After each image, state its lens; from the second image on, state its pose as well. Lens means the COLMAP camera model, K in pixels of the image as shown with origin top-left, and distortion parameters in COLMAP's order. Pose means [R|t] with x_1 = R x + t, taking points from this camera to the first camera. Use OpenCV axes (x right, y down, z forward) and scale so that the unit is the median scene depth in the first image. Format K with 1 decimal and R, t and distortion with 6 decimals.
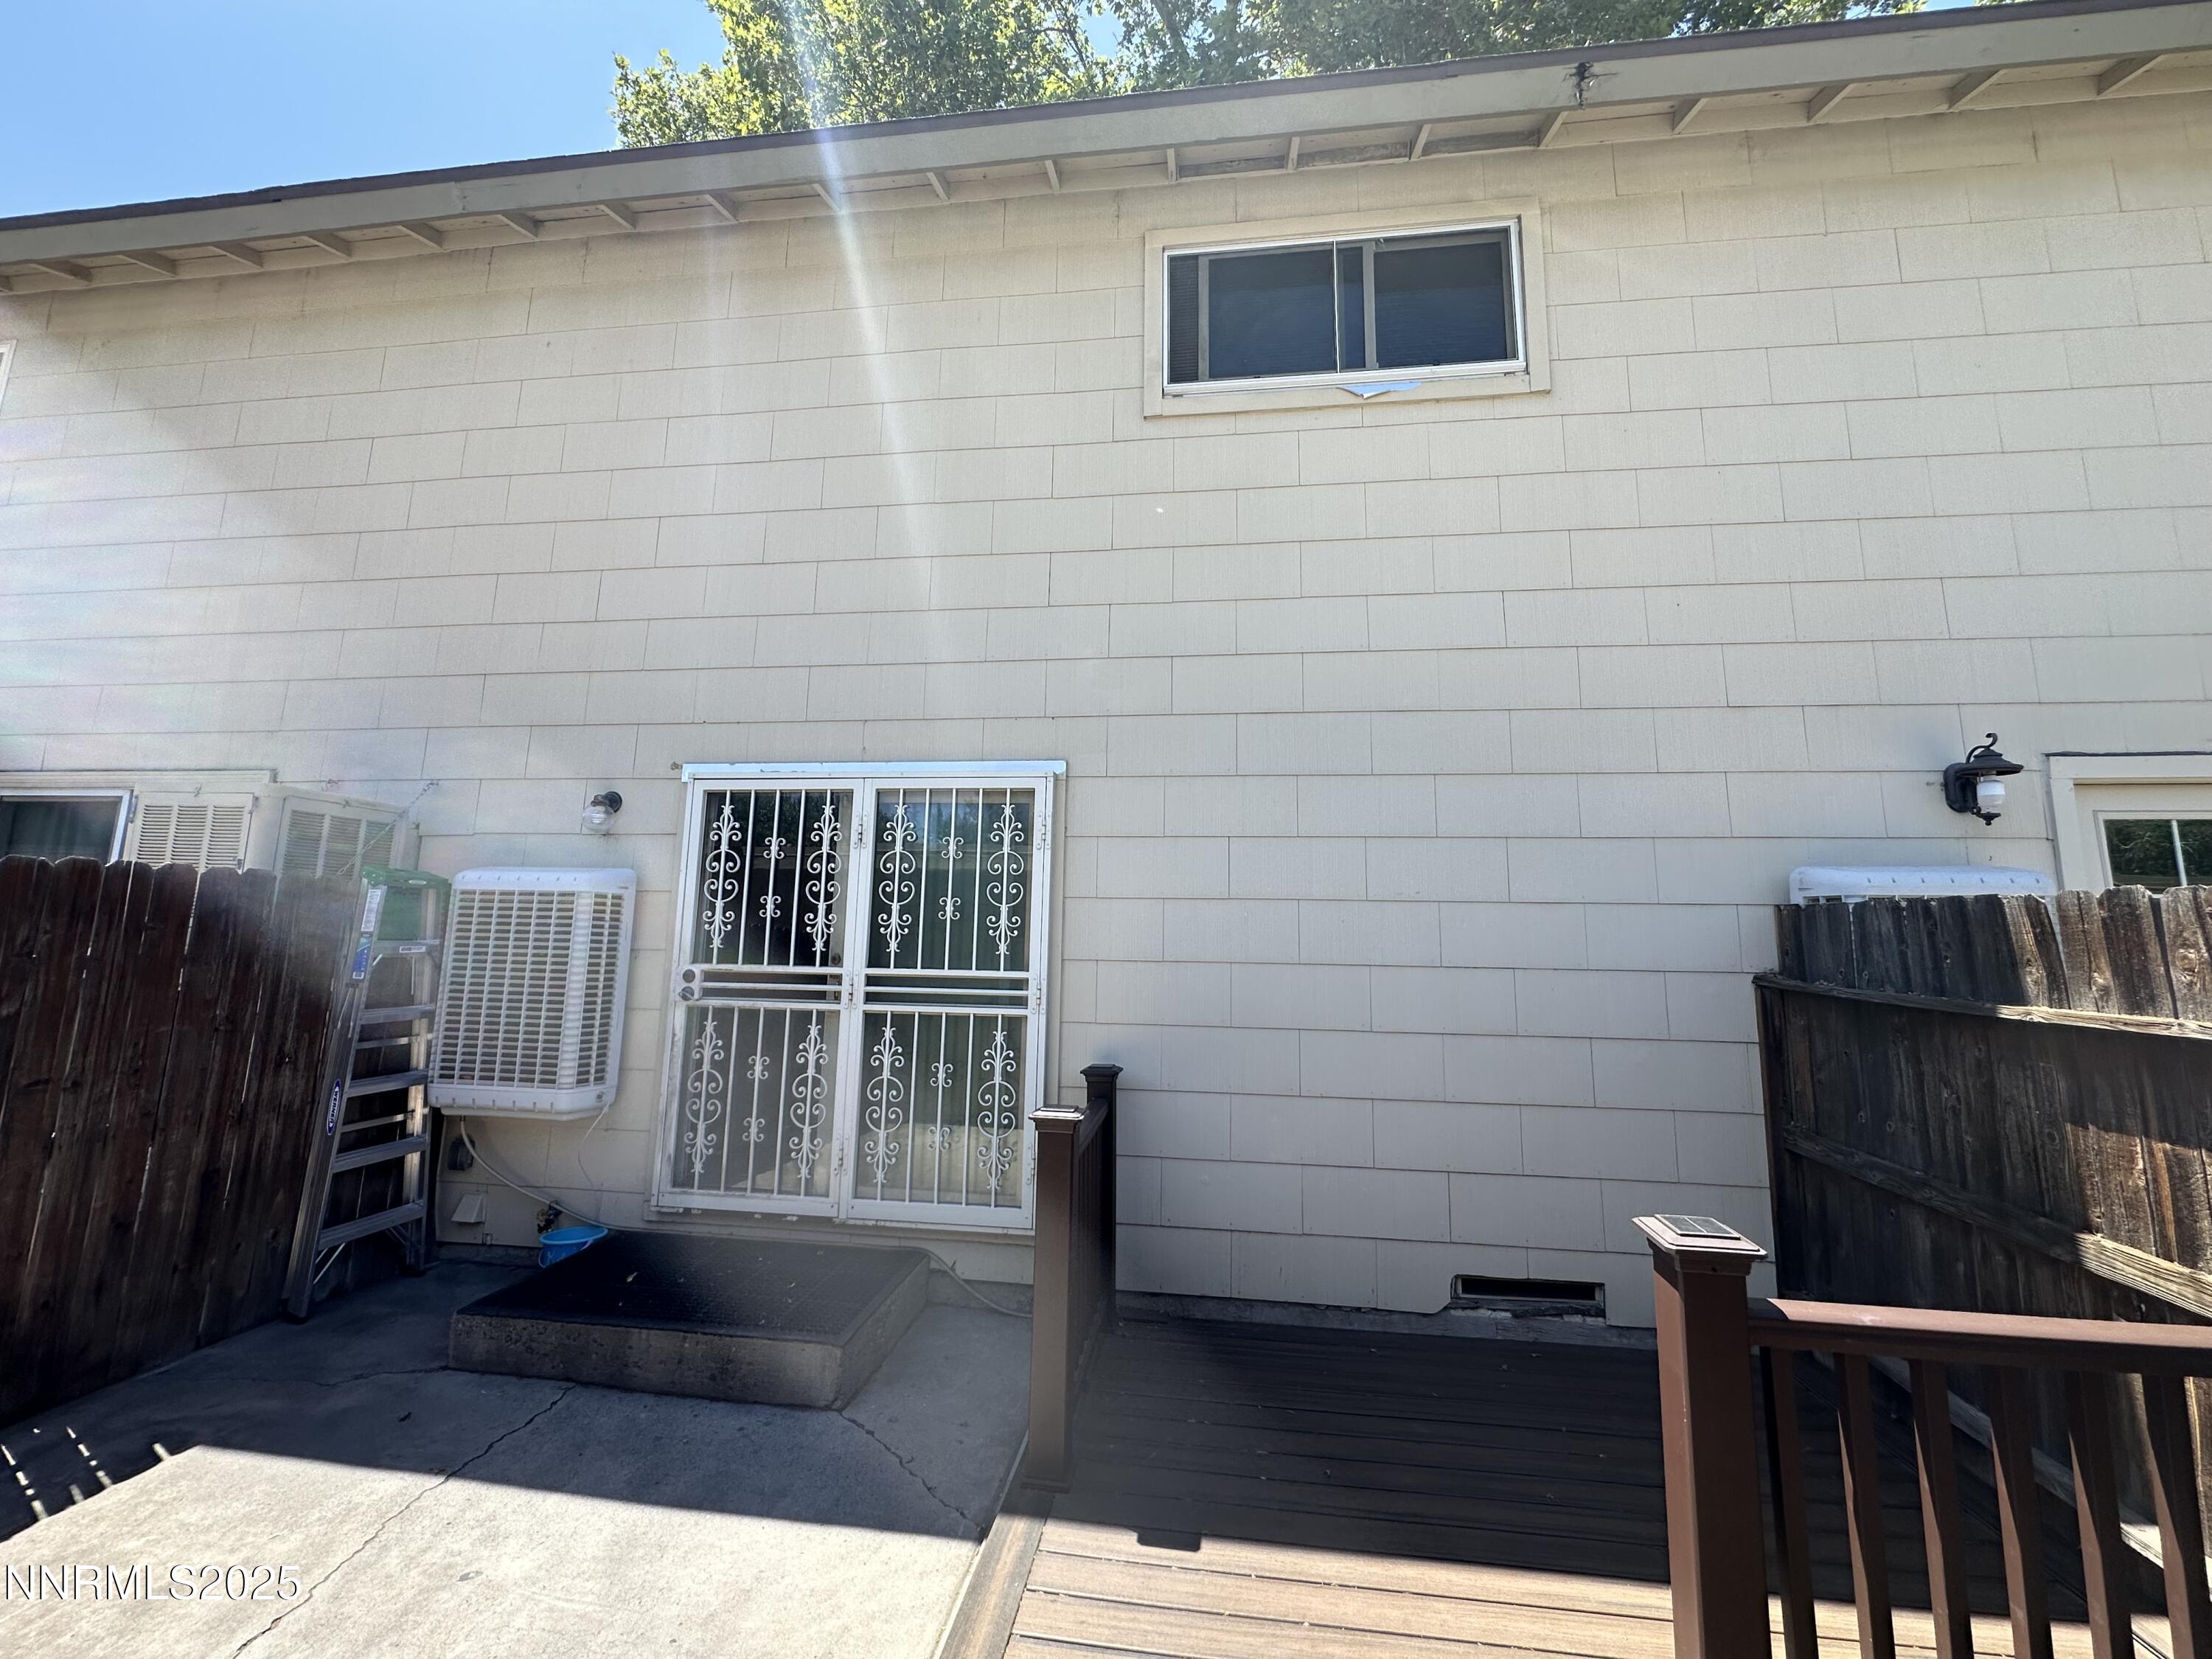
lens RADIAL K [[882.7, 0, 1104.3], [0, 882.7, 830.2], [0, 0, 1]] dist [-0.003803, 0.000847]
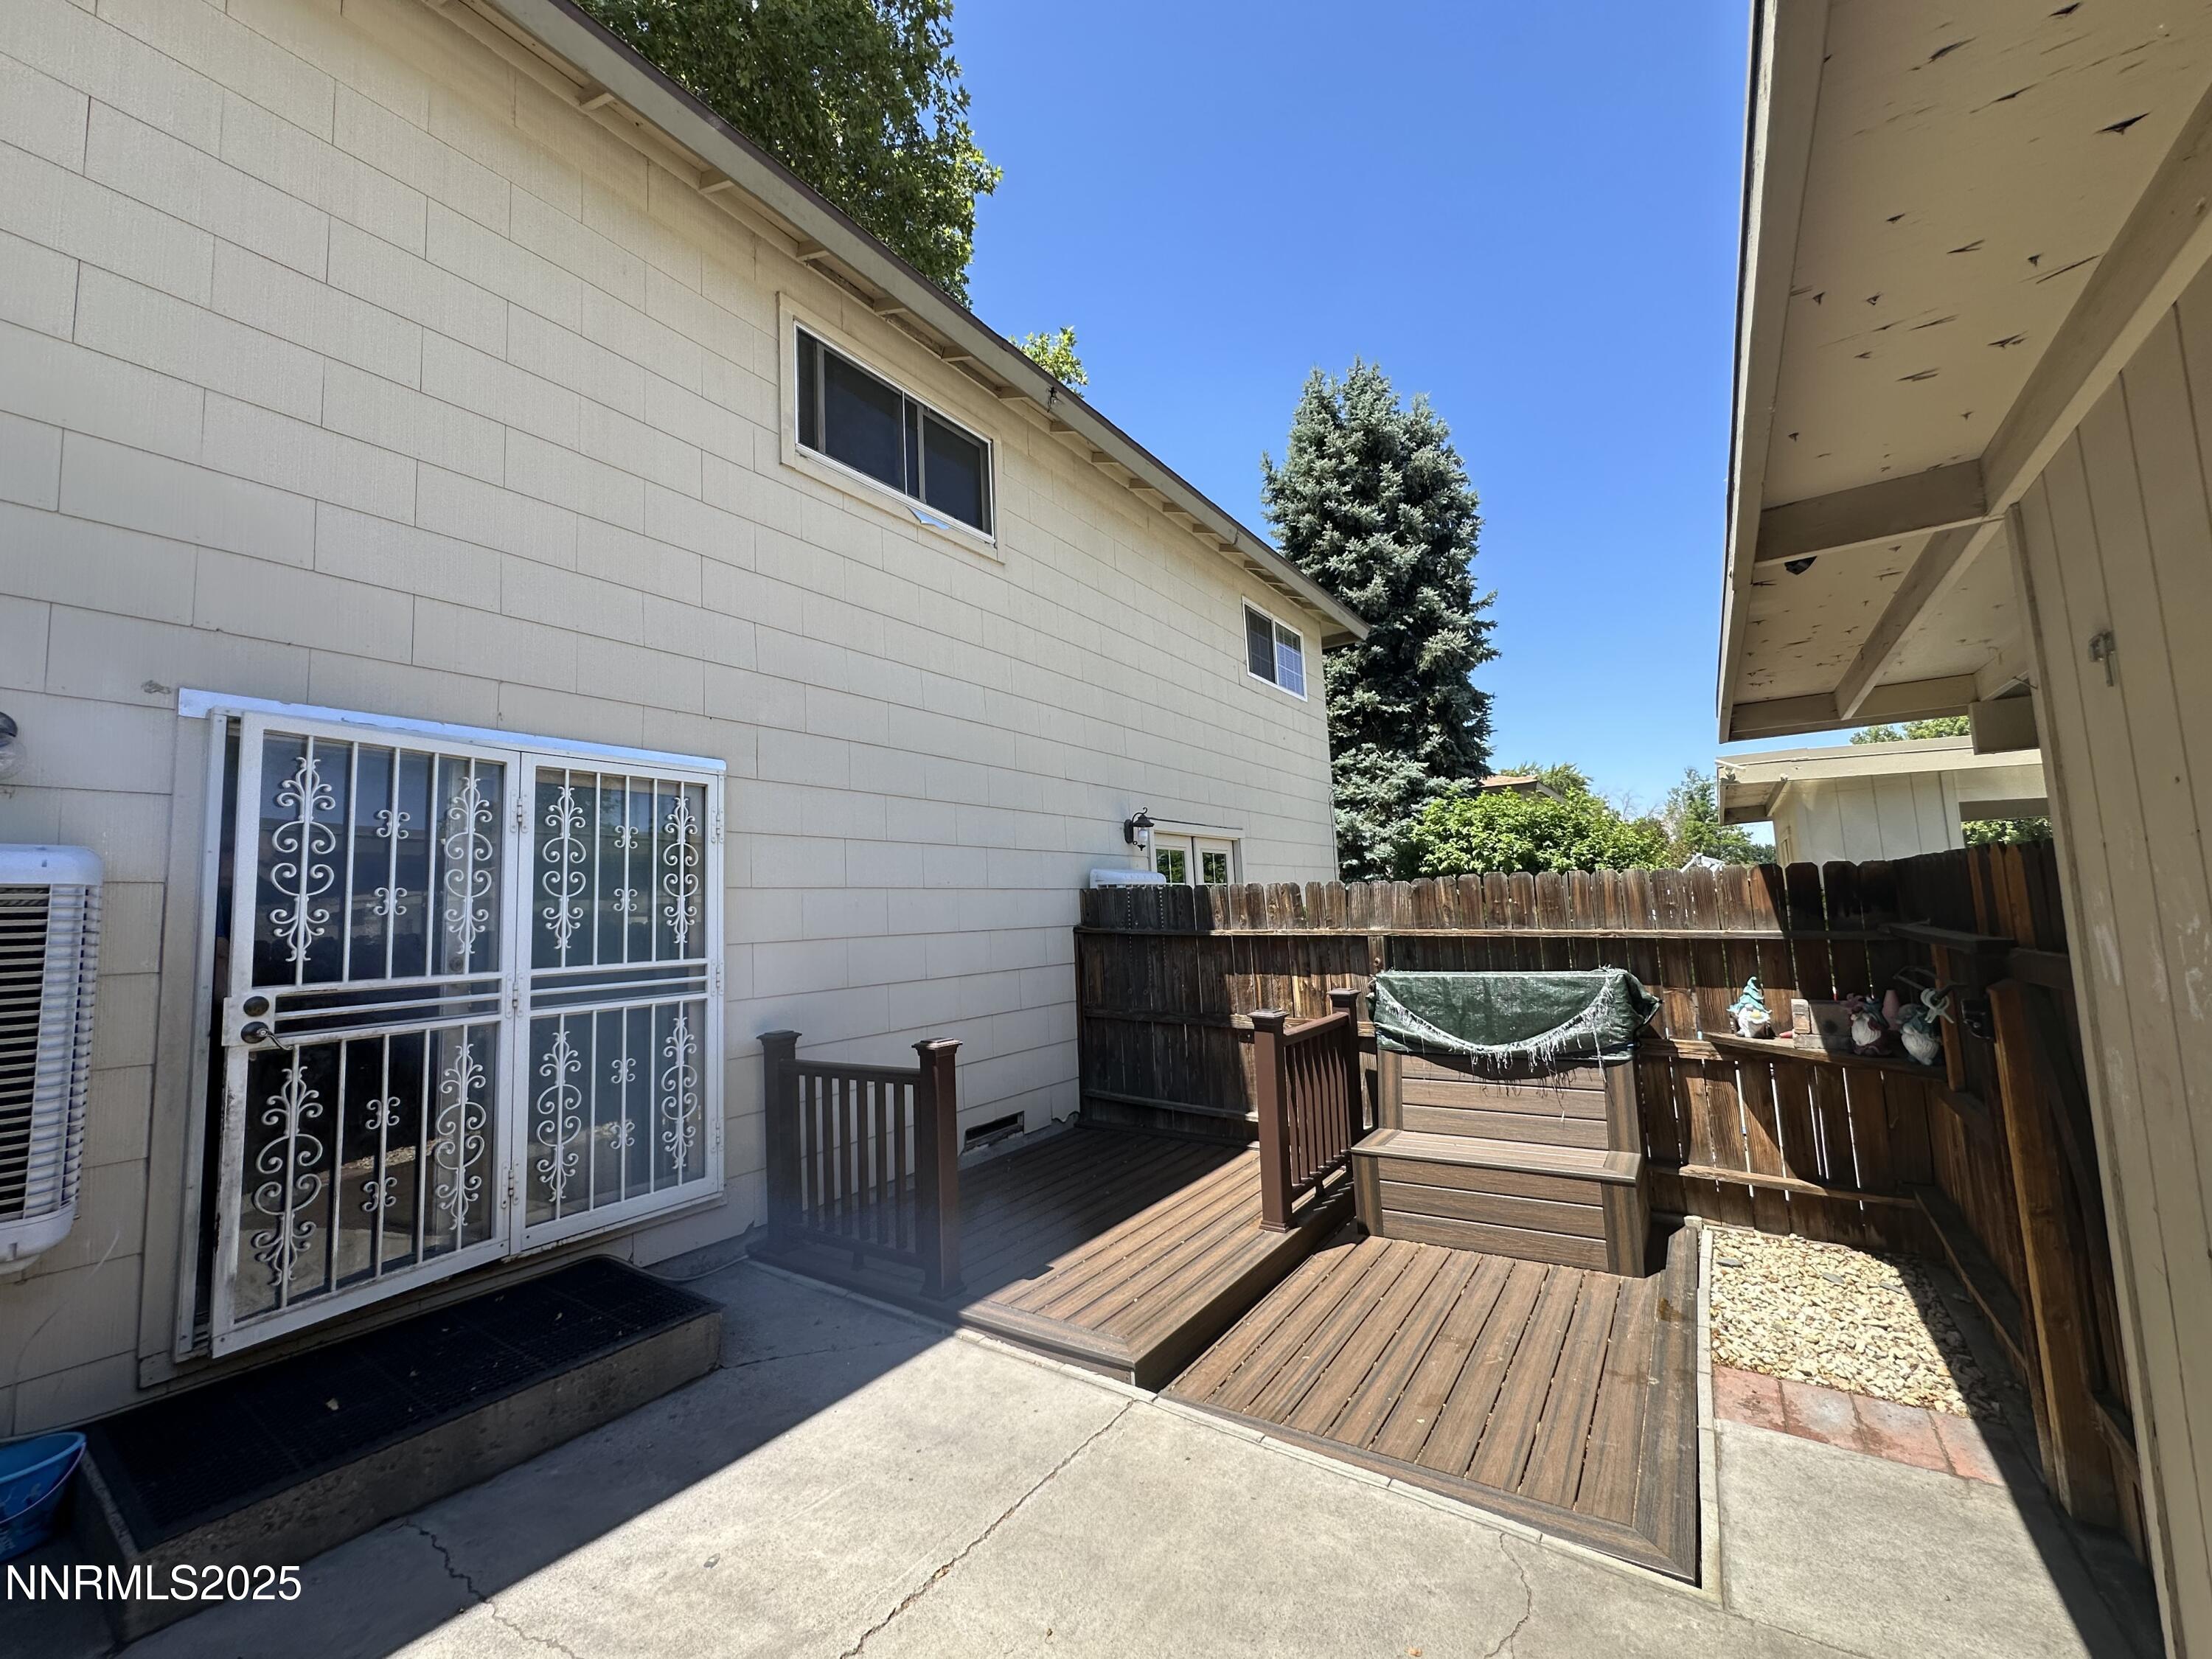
lens RADIAL K [[882.7, 0, 1104.3], [0, 882.7, 830.2], [0, 0, 1]] dist [-0.003803, 0.000847]
pose [[0.455784, 0.049225, 0.888728, -0.809322], [-0.070508, 0.997329, -0.019081, -0.006379], [-0.887294, -0.053966, 0.458037, 0.095198]]
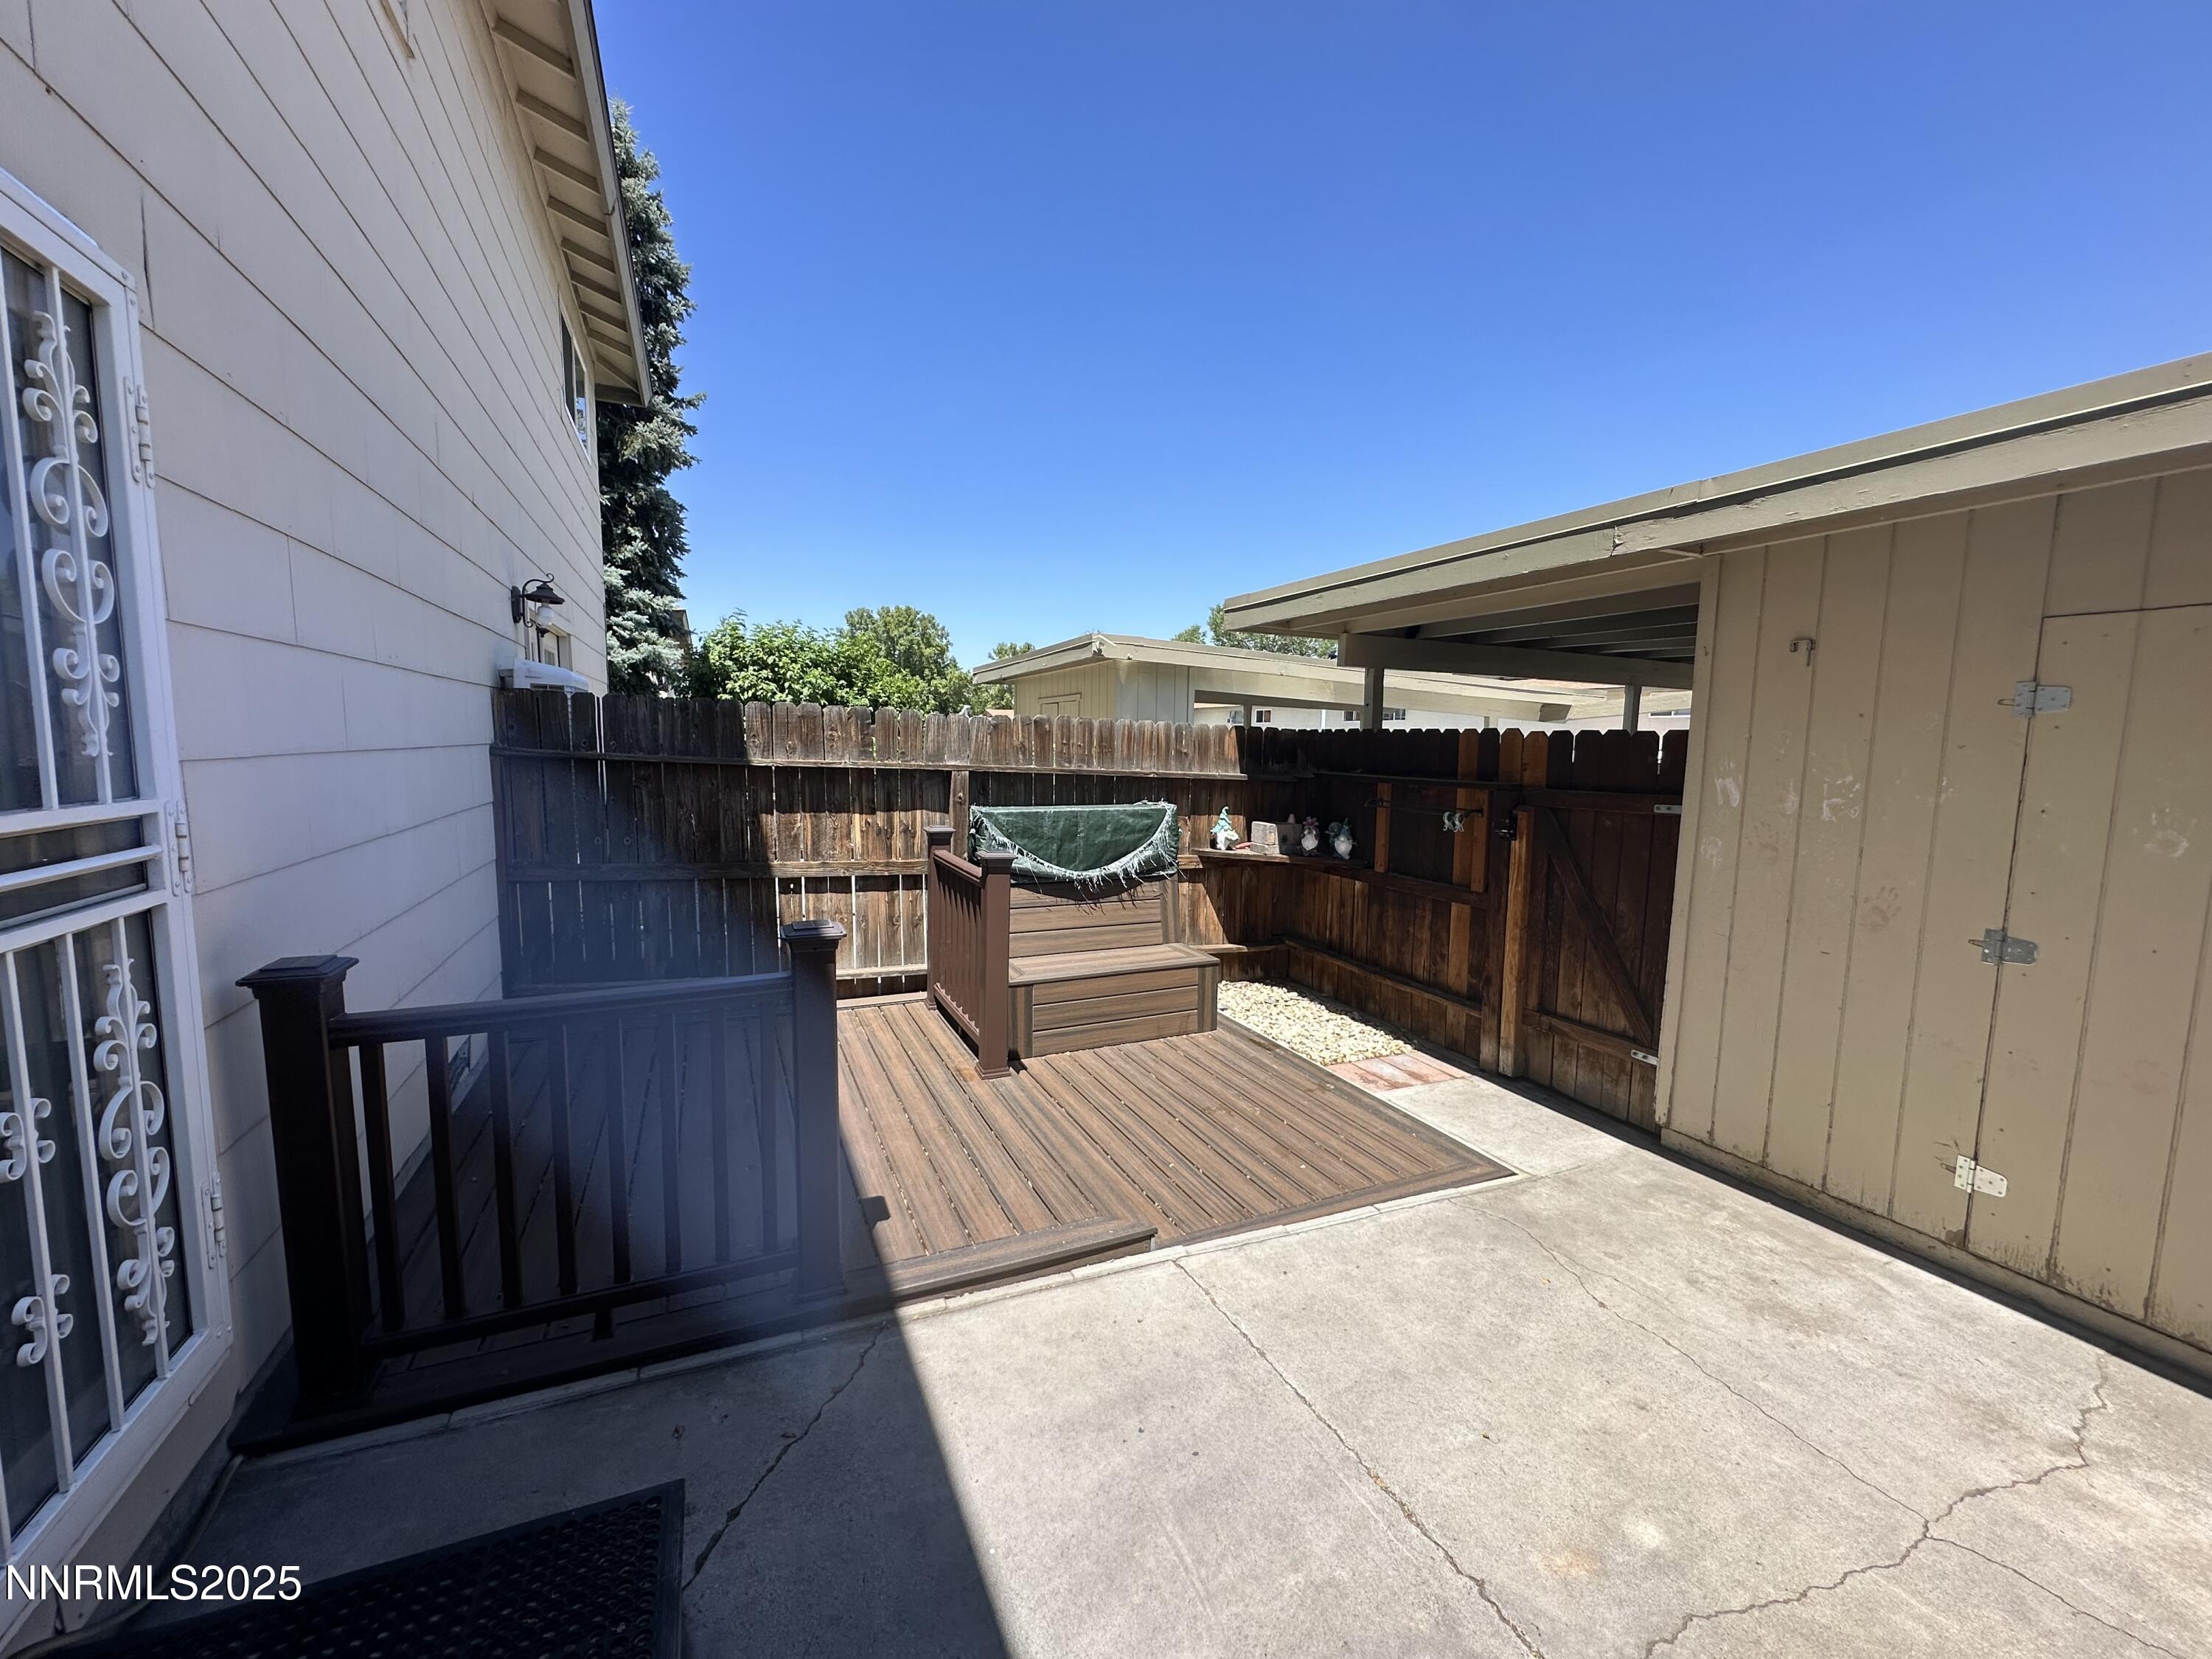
lens RADIAL K [[885.1, 0, 1106.0], [0, 885.1, 829.5], [0, 0, 1]] dist [-0.002427, 0.000320]
pose [[-0.518872, -0.113934, 0.847225, -0.640284], [-0.140992, 0.988912, 0.046639, 0.094139], [-0.843145, -0.095252, -0.529182, 0.836074]]
